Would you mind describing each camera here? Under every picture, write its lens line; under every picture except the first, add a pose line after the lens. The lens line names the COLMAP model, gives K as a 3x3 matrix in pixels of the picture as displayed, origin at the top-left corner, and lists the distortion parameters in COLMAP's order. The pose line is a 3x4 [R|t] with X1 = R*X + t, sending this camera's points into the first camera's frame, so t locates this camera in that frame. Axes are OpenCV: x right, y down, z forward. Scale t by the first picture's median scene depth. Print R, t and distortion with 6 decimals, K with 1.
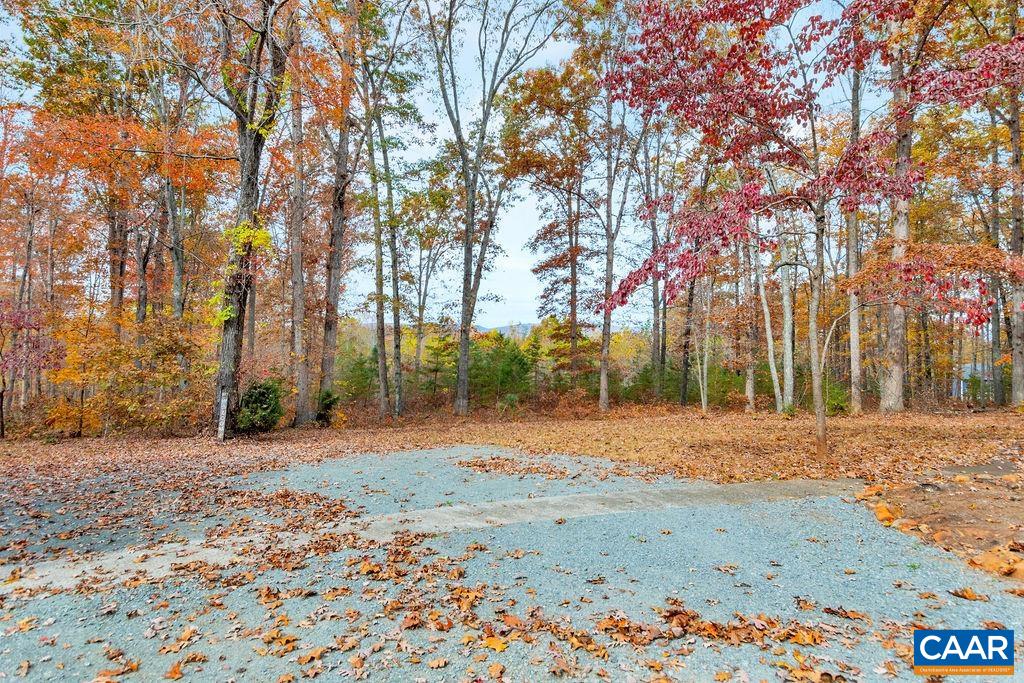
lens RADIAL K [[563.0, 0, 512.0], [0, 563.0, 341.5], [0, 0, 1]] dist [0.000732, 0.000323]
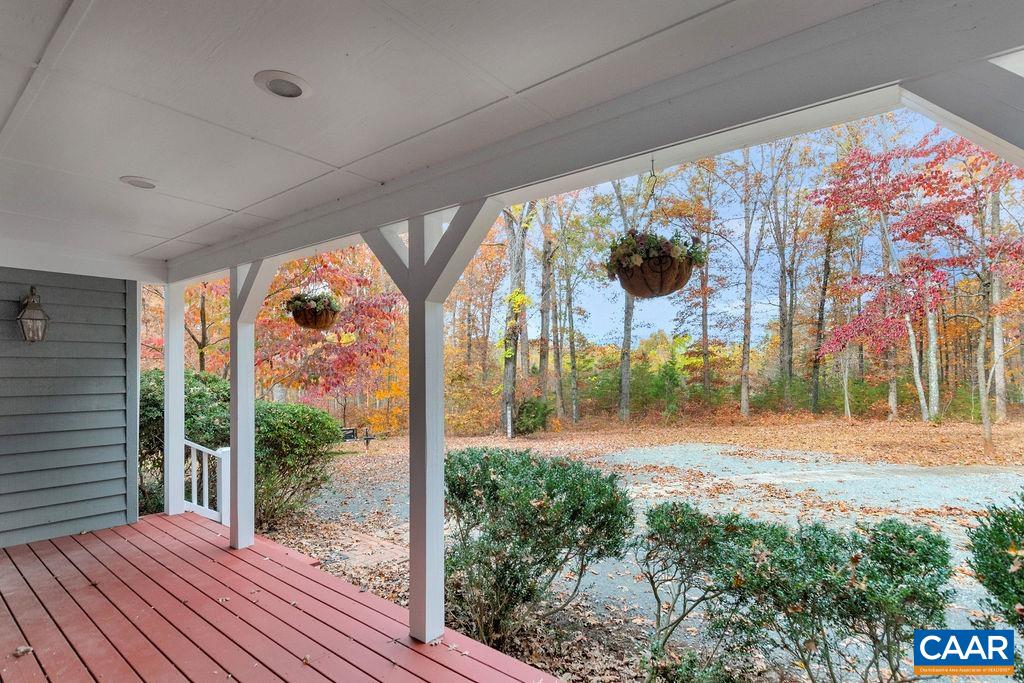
lens RADIAL K [[510.7, 0, 512.4], [0, 510.7, 364.1], [0, 0, 1]] dist [-0.000999, -0.000608]
pose [[0.980421, -0.019832, -0.195914, -0.110056], [0.023462, 0.999593, 0.016227, -0.019767], [0.195512, -0.020506, 0.980487, -0.145181]]
